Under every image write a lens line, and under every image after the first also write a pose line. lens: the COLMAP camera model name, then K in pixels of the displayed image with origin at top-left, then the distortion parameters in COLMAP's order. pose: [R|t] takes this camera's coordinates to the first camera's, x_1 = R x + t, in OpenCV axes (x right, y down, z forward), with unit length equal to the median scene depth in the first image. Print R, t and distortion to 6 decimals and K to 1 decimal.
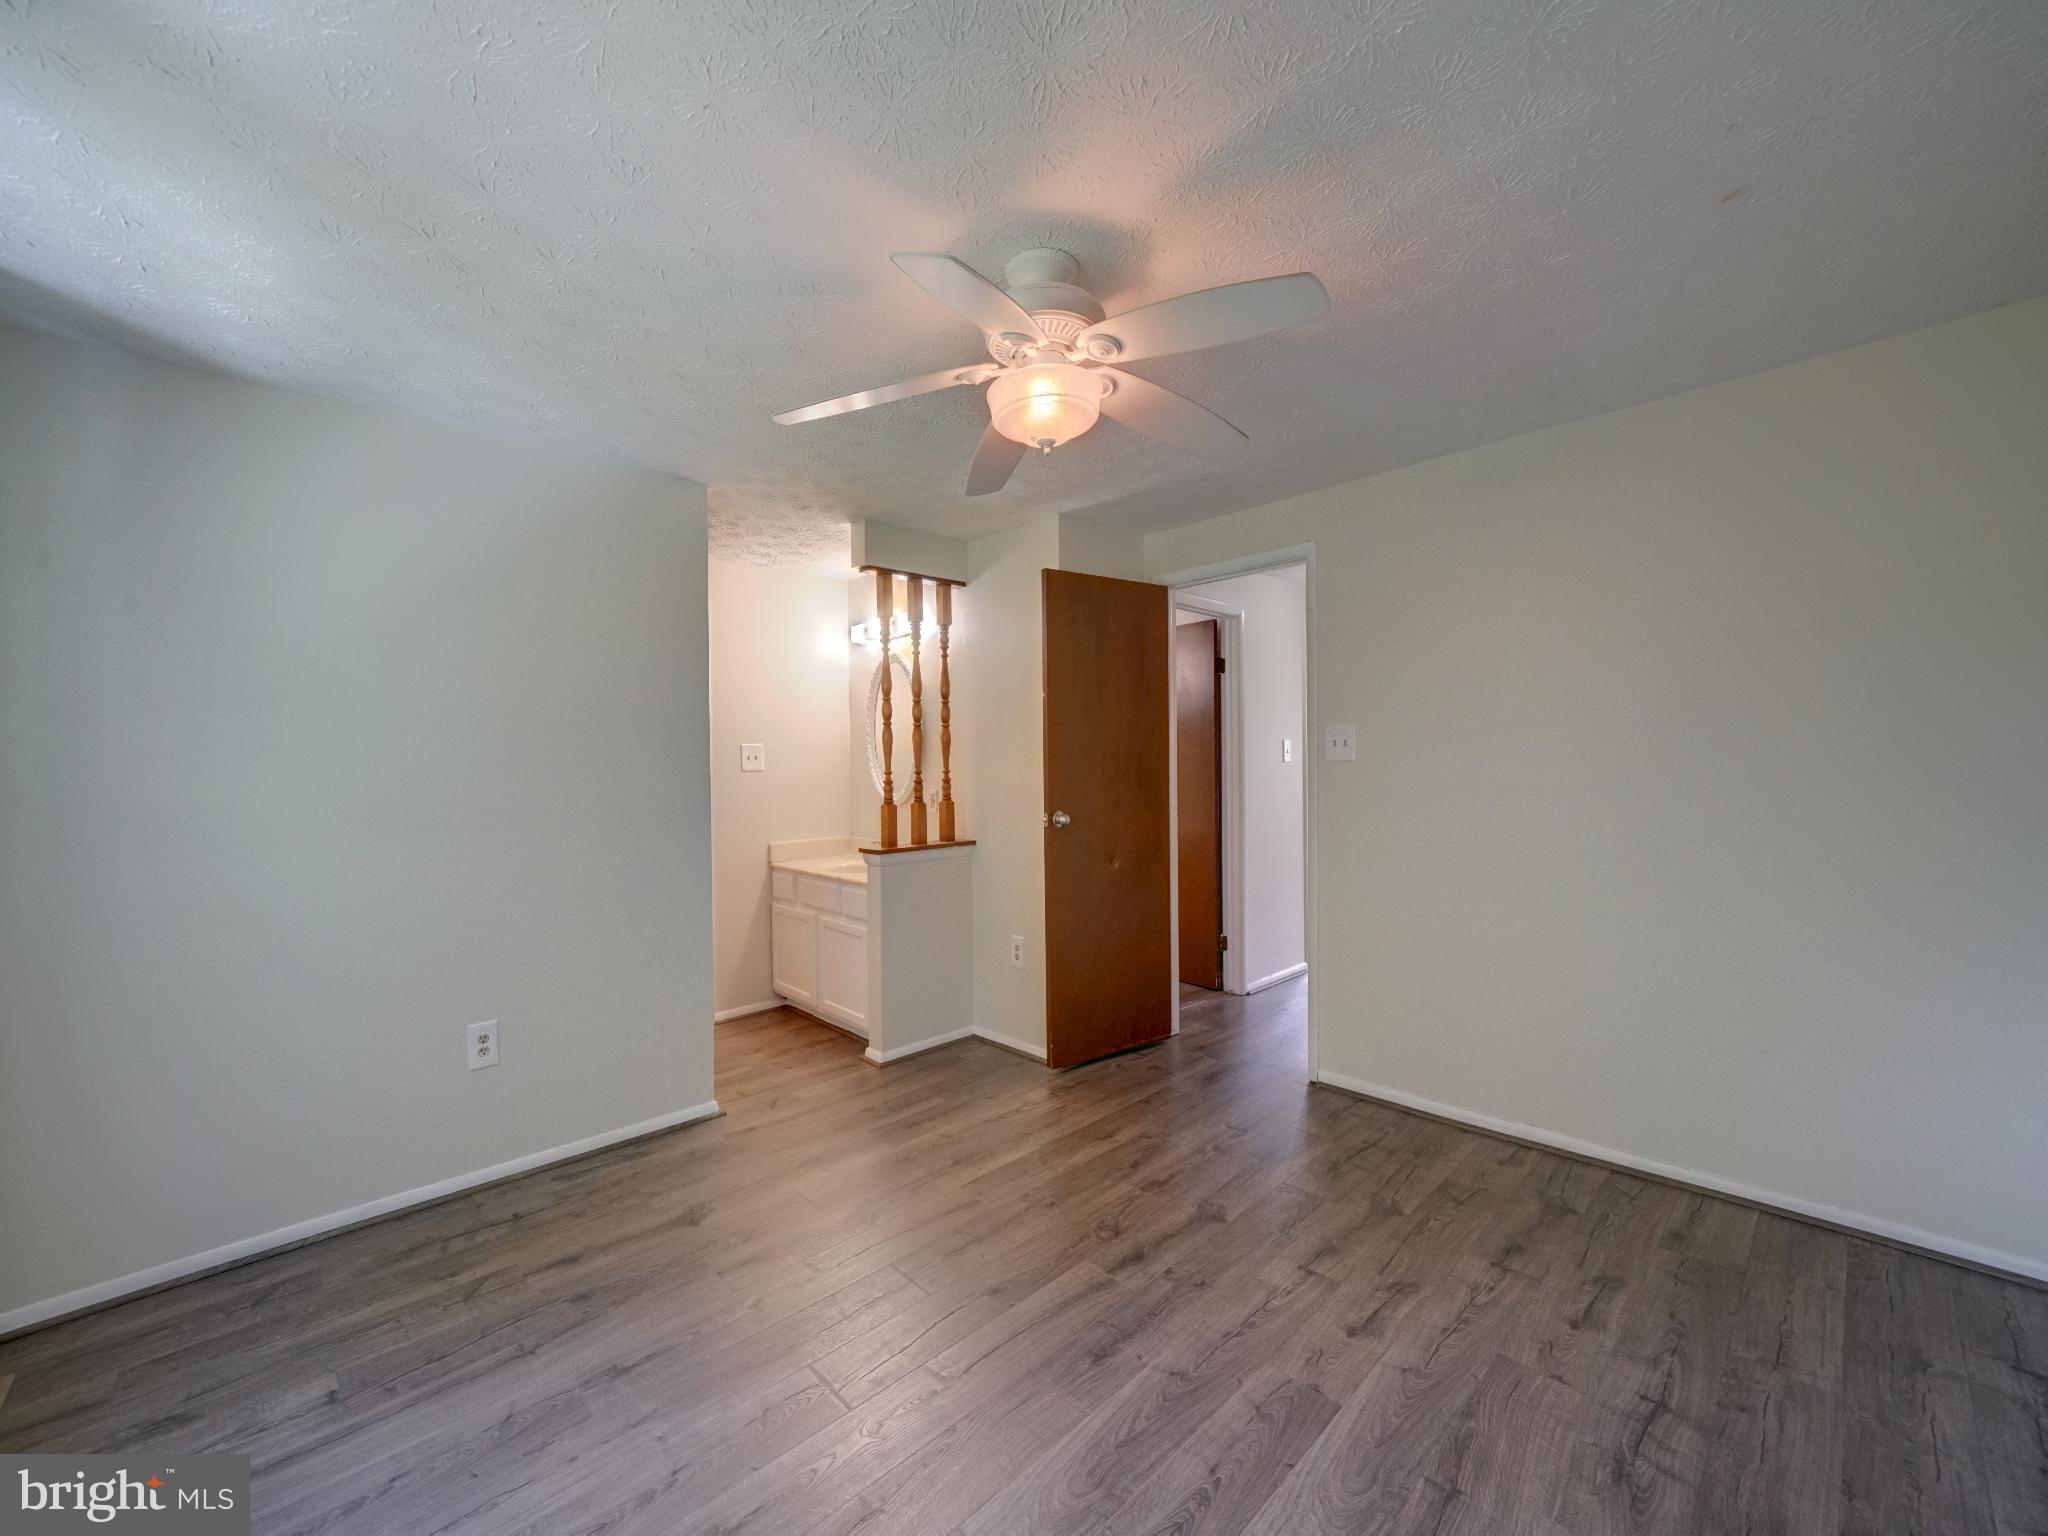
lens RADIAL K [[807.4, 0, 1017.7], [0, 807.4, 768.3], [0, 0, 1]] dist [-0.003578, -0.000195]
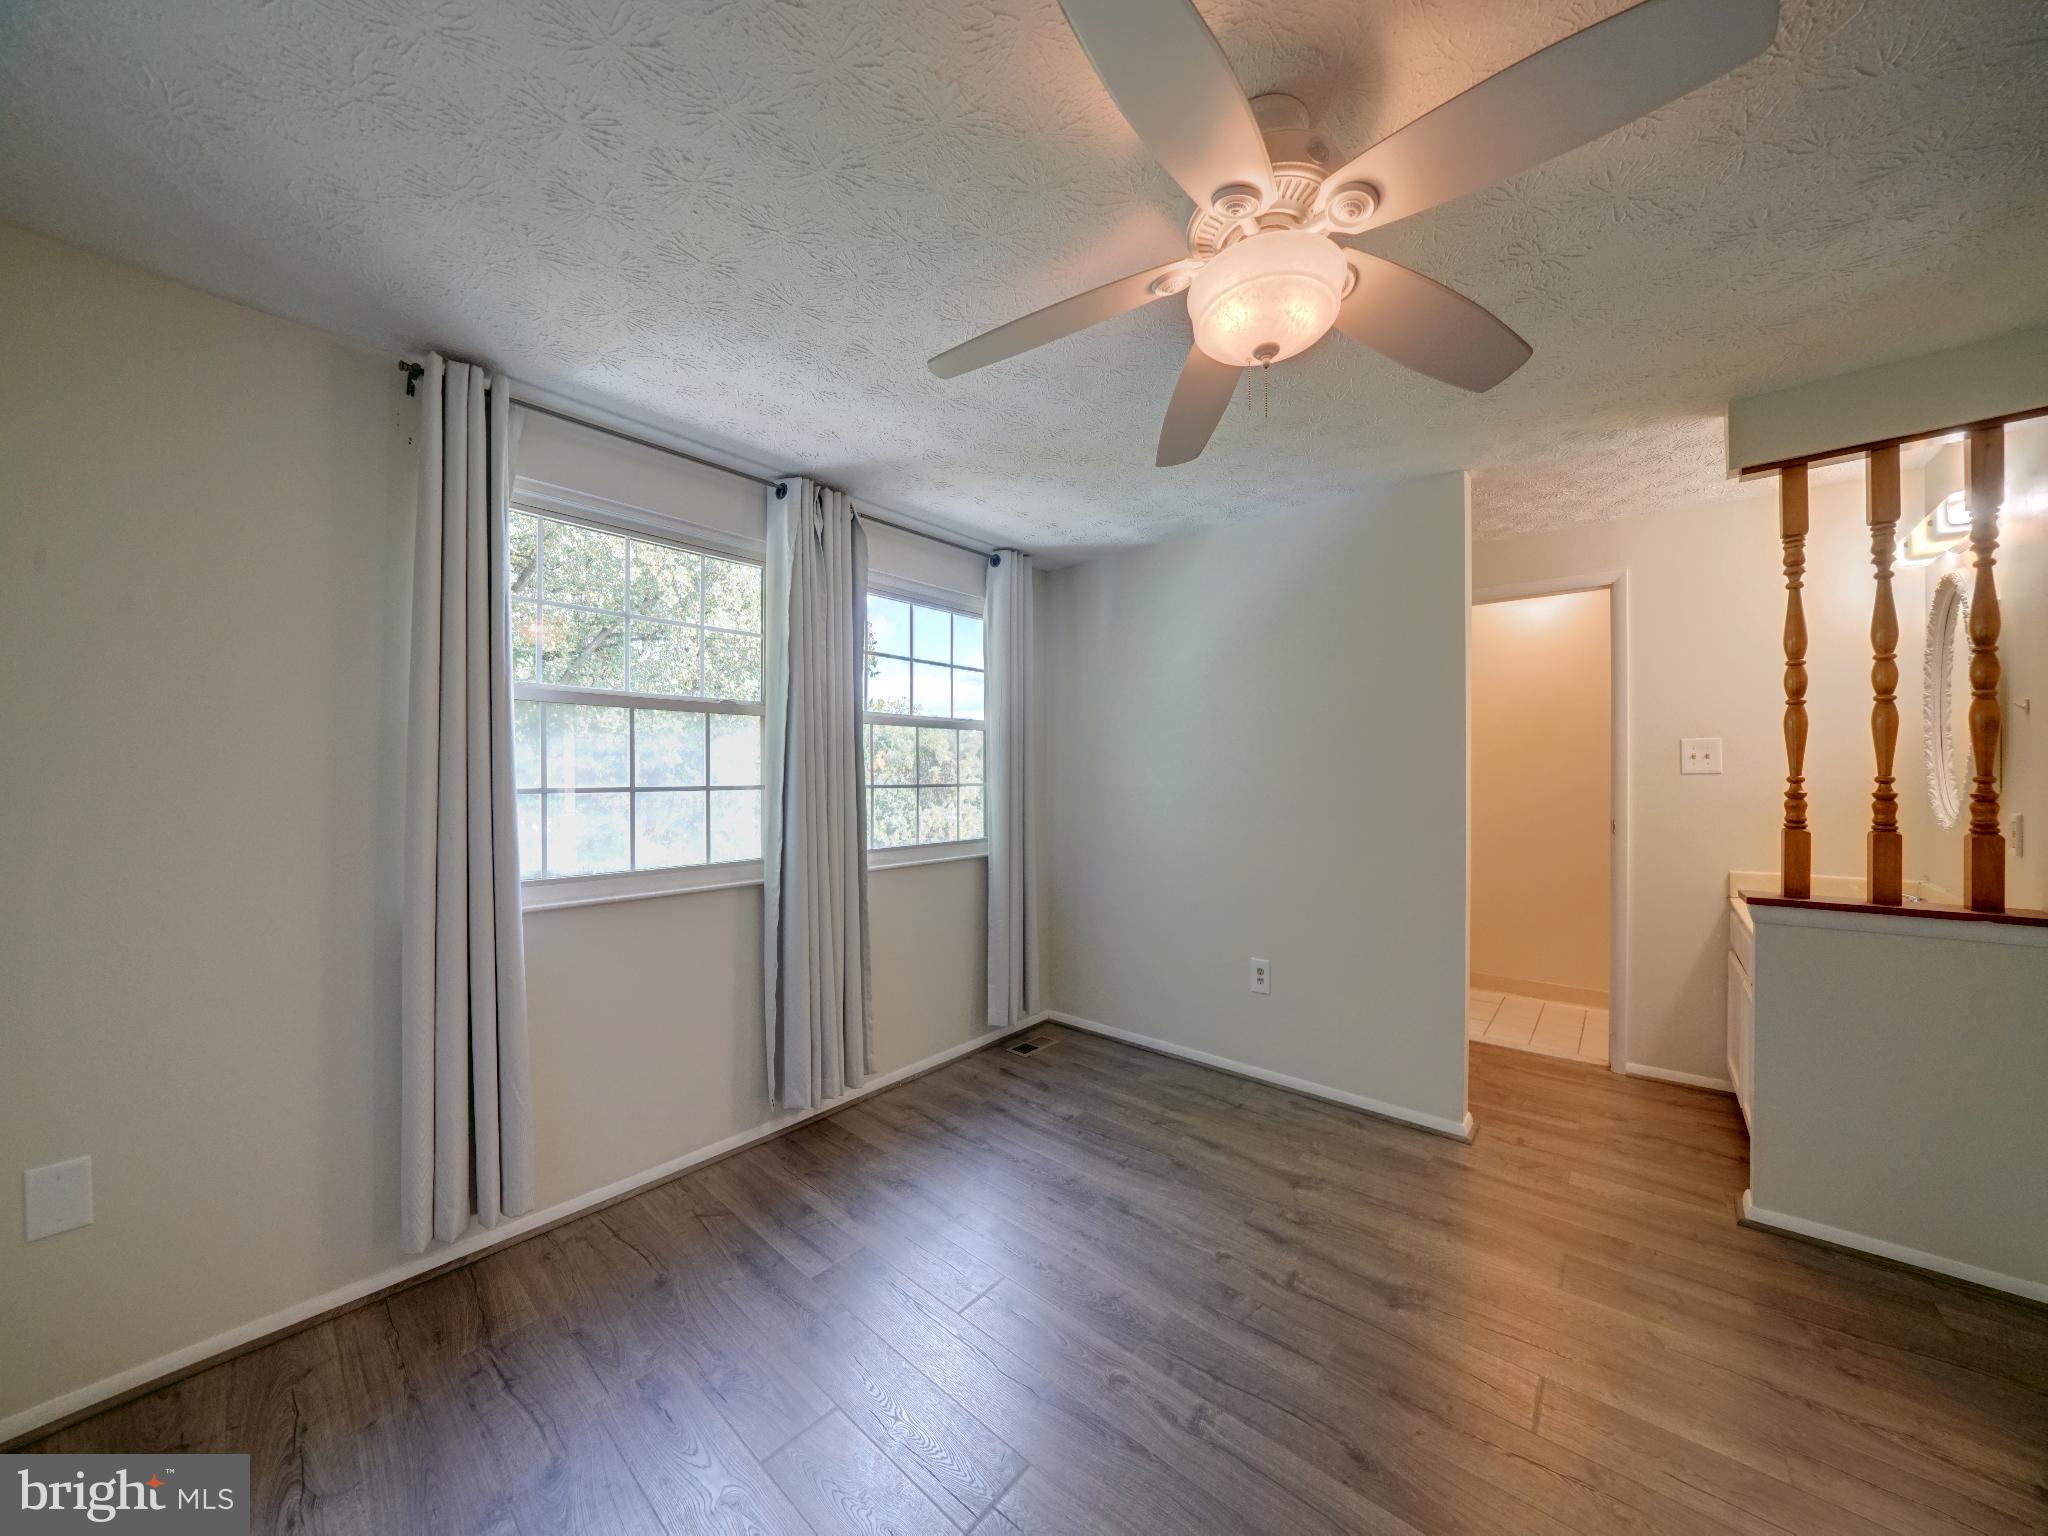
lens RADIAL K [[718.8, 0, 1024.6], [0, 718.8, 772.1], [0, 0, 1]] dist [-0.022400, 0.000693]
pose [[0.083192, 0.009104, -0.996492, 0.487176], [-0.002616, 0.999957, 0.008918, -0.004789], [0.996530, 0.001865, 0.083212, 0.511741]]
